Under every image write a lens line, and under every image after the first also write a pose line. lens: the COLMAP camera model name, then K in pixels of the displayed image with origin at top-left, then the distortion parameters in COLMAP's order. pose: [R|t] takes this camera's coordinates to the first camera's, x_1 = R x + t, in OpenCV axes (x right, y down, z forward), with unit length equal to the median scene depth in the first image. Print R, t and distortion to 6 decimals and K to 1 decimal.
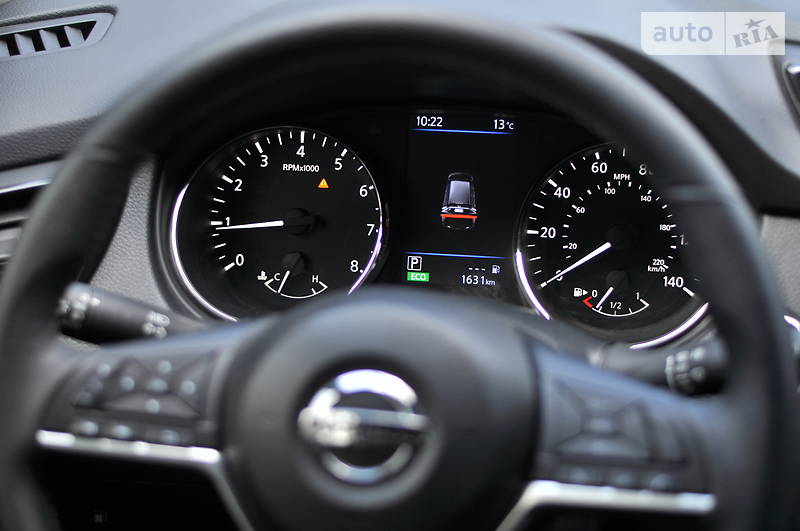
lens RADIAL K [[1741.2, 0, 401.0], [0, 1741.2, 258.8], [0, 0, 1]] dist [-0.155994, 0.000000]
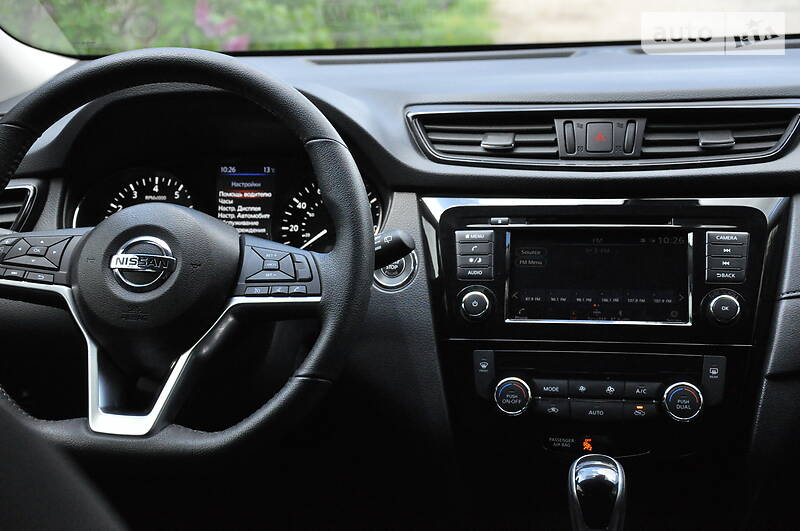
lens RADIAL K [[1349.2, 0, 376.3], [0, 1349.2, 273.7], [0, 0, 1]] dist [0.222435, 0.000000]
pose [[0.999907, 0.013161, -0.003704, 0.181729], [-0.013612, 0.983709, -0.179250, 0.283610], [0.001285, 0.179284, 0.983797, -0.338595]]
